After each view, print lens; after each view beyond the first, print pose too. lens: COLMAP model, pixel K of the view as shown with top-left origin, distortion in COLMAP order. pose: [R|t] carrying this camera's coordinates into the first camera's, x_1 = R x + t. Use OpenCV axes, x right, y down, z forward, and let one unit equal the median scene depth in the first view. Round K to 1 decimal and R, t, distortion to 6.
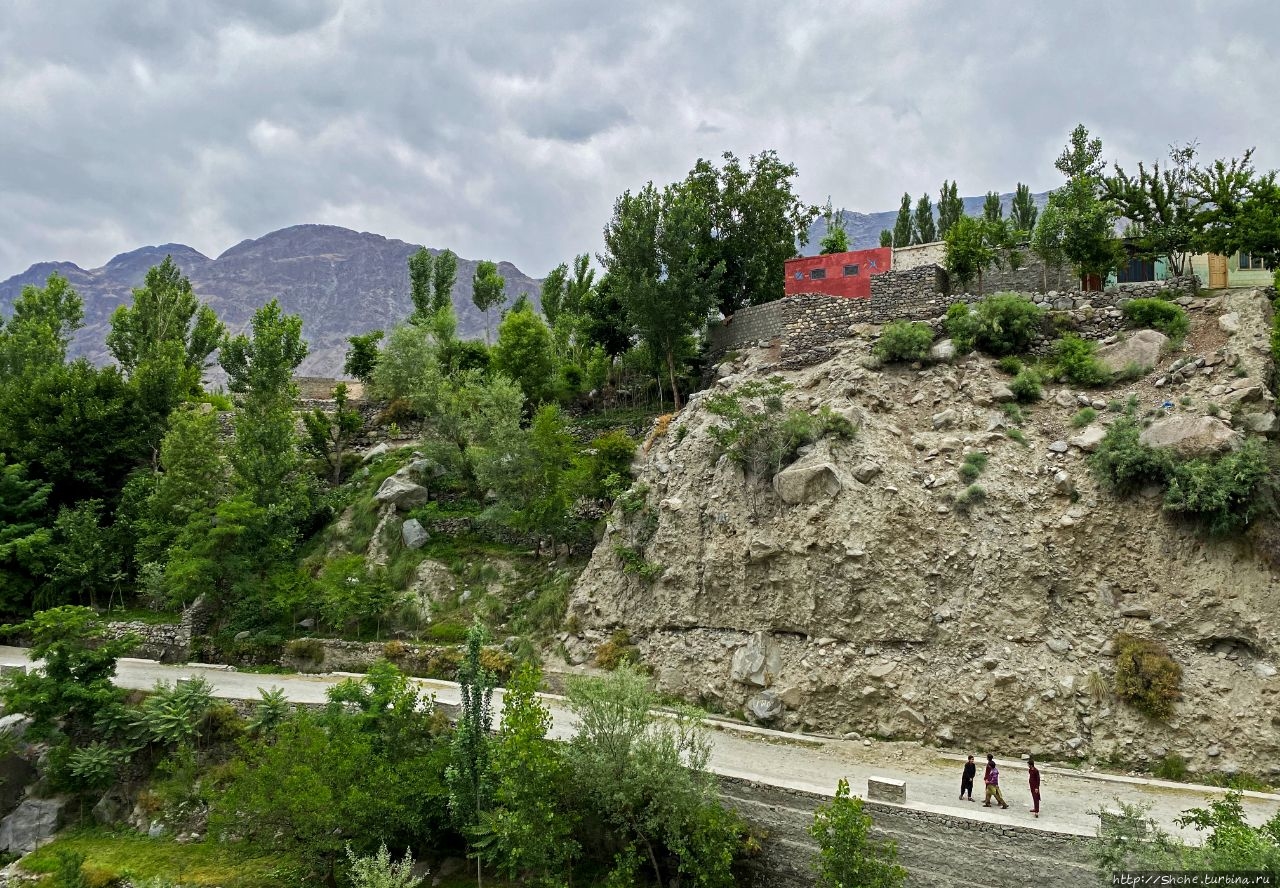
lens RADIAL K [[978.7, 0, 640.0], [0, 978.7, 444.0], [0, 0, 1]] dist [0.049787, -0.092638]
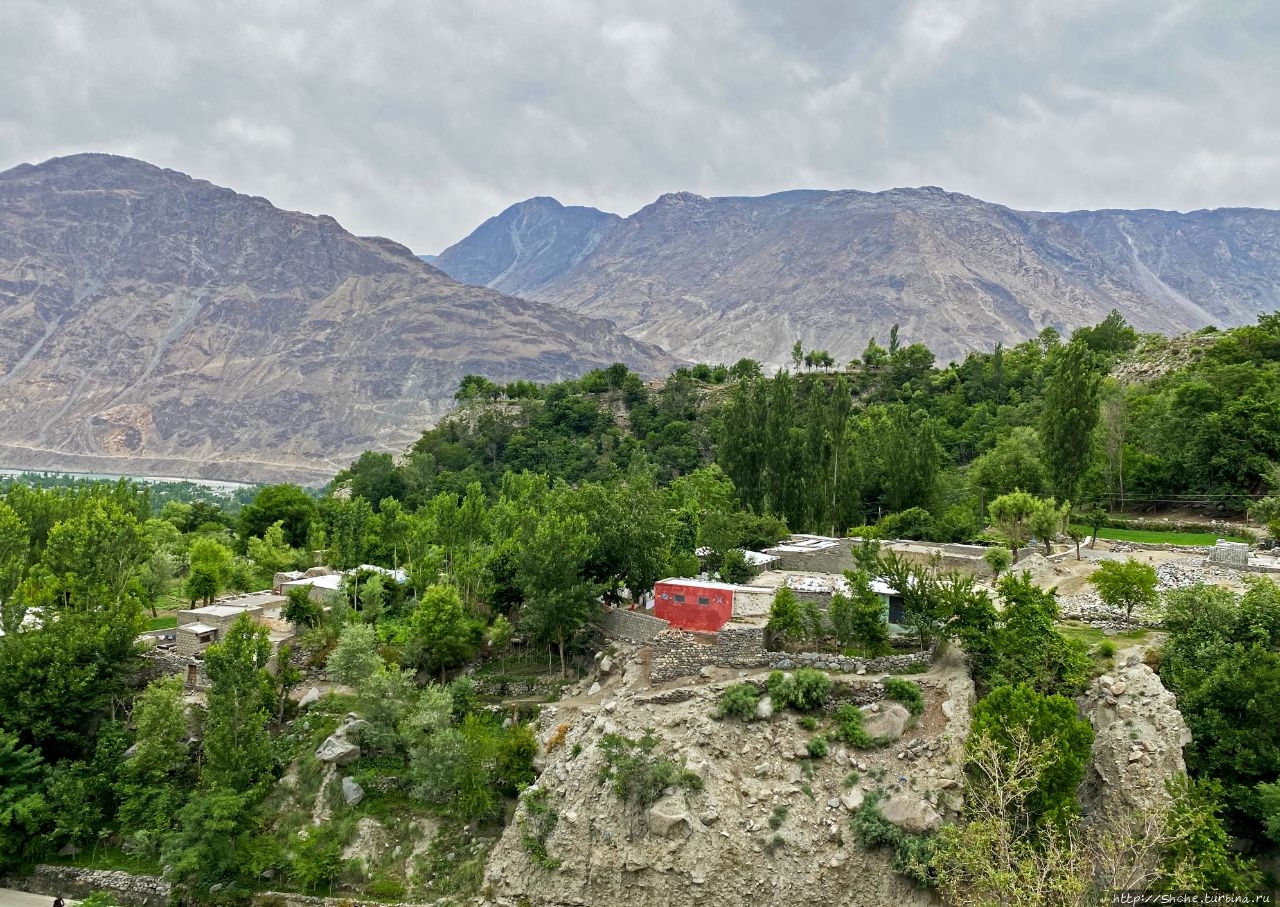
lens RADIAL K [[1015.5, 0, 640.0], [0, 1015.5, 453.5], [0, 0, 1]] dist [0.000730, 0.003059]
pose [[0.982664, 0.055294, 0.176957, -0.155902], [-0.061667, 0.997624, 0.030717, -0.513460], [-0.174838, -0.041097, 0.983739, -0.416014]]
